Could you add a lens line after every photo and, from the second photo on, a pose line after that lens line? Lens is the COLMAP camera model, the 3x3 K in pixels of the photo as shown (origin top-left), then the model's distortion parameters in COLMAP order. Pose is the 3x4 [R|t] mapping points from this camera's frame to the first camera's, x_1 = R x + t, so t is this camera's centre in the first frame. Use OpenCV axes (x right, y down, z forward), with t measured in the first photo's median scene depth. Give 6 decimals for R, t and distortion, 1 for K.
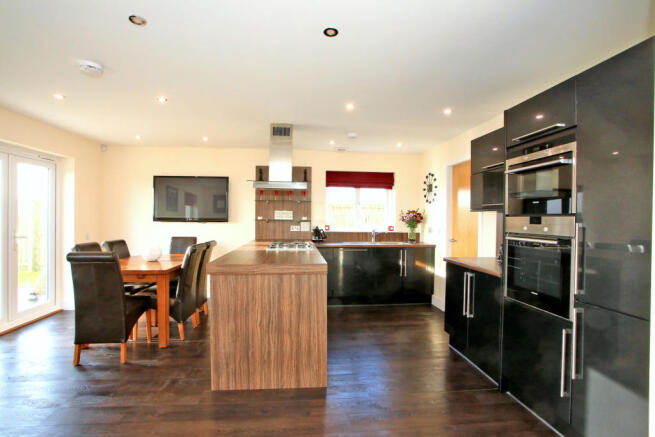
lens RADIAL K [[318.6, 0, 327.5], [0, 318.6, 218.5], [0, 0, 1]] dist [-0.089702, 0.042925]
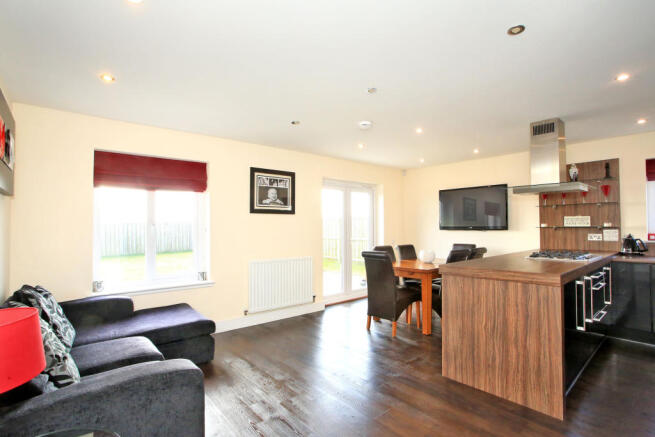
lens RADIAL K [[318.6, 0, 327.5], [0, 318.6, 218.5], [0, 0, 1]] dist [-0.089702, 0.042925]
pose [[0.564944, -0.035730, -0.824355, 0.337694], [0.009782, 0.999282, -0.036608, 0.010901], [0.825071, 0.012617, 0.564888, -0.008192]]
